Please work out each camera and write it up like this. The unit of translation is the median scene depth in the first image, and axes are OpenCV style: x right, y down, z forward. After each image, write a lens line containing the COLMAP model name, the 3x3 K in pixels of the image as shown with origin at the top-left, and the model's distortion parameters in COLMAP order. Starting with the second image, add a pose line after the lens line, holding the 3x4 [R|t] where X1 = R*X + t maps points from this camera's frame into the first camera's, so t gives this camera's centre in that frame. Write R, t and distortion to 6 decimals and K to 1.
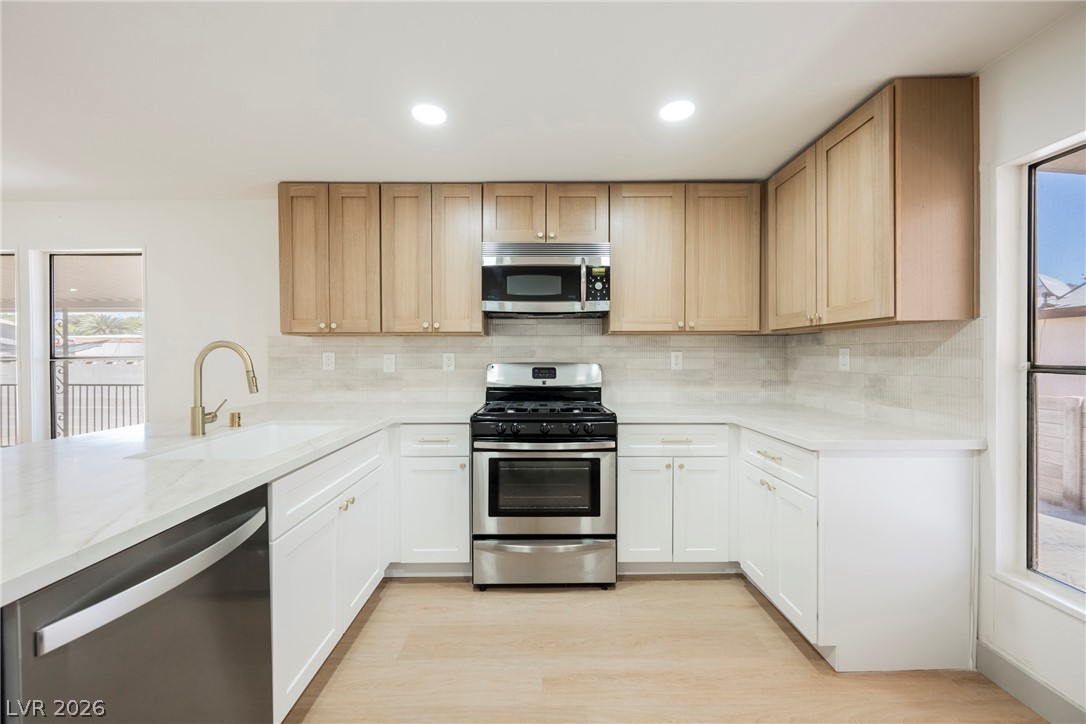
lens RADIAL K [[427.4, 0, 540.6], [0, 427.4, 362.0], [0, 0, 1]] dist [0.001714, 0.000033]
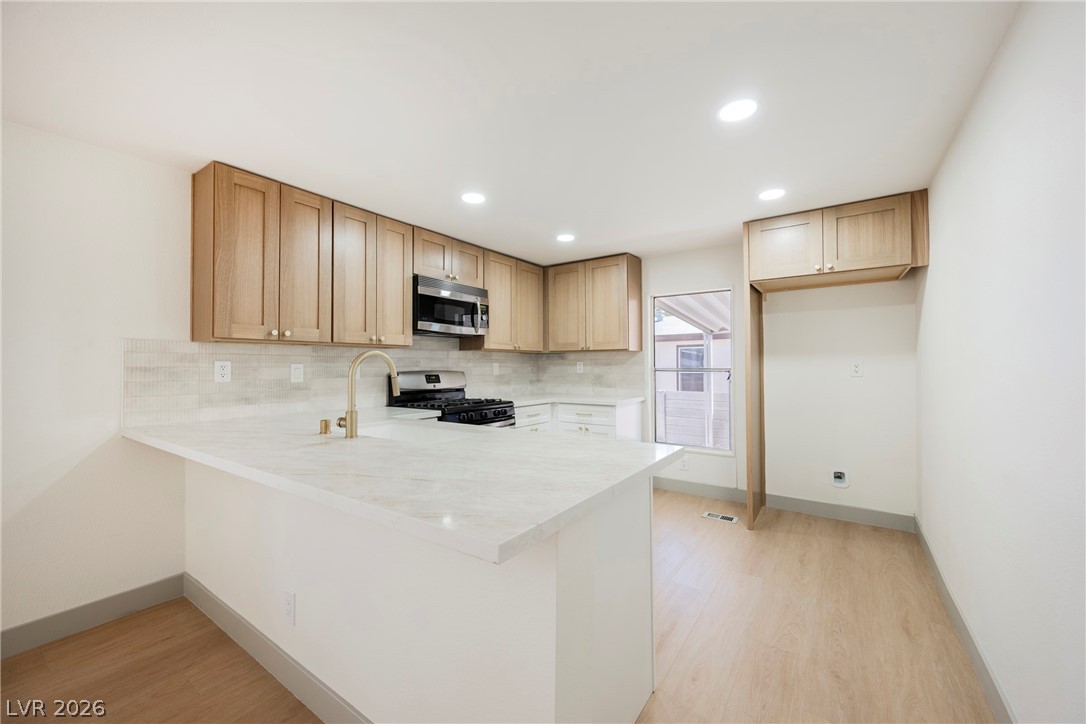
lens RADIAL K [[427.4, 0, 540.6], [0, 427.4, 362.0], [0, 0, 1]] dist [0.001714, 0.000033]
pose [[0.581957, 0.007461, 0.813185, -0.921361], [0.014775, 0.999696, -0.019746, 0.005838], [-0.813085, 0.023506, 0.581670, -0.011540]]
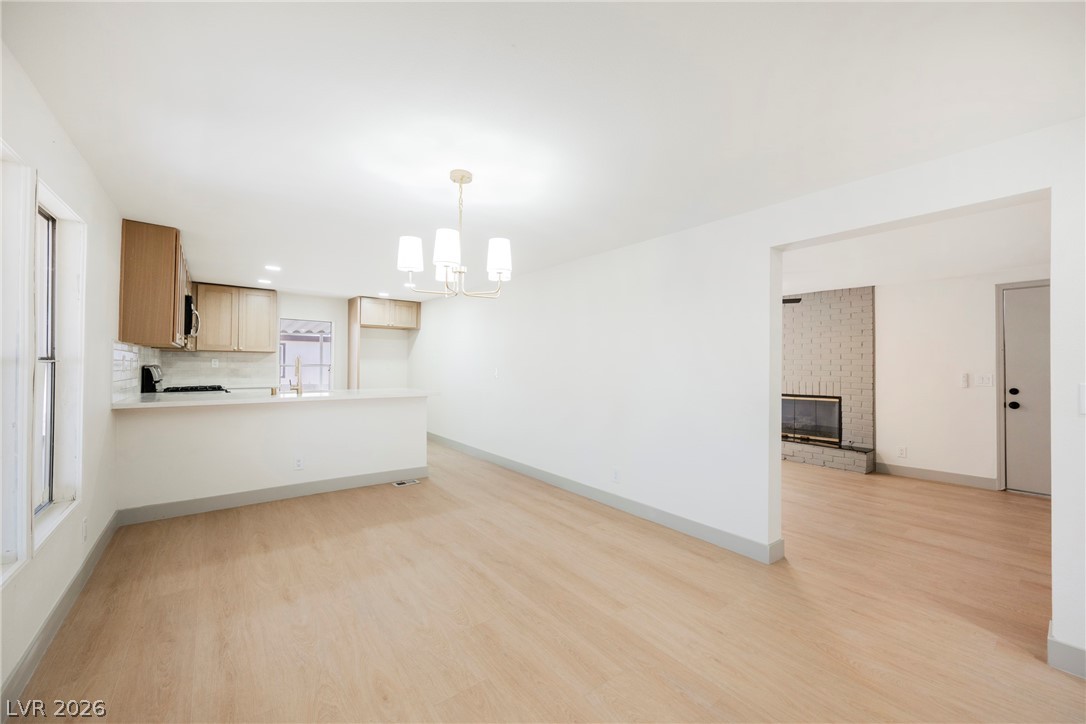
lens RADIAL K [[427.4, 0, 540.6], [0, 427.4, 362.0], [0, 0, 1]] dist [0.001714, 0.000033]
pose [[-0.599571, 0.003439, 0.800314, -2.316250], [0.002558, 0.999994, -0.002381, -0.001275], [-0.800318, 0.000620, -0.599576, 0.879581]]
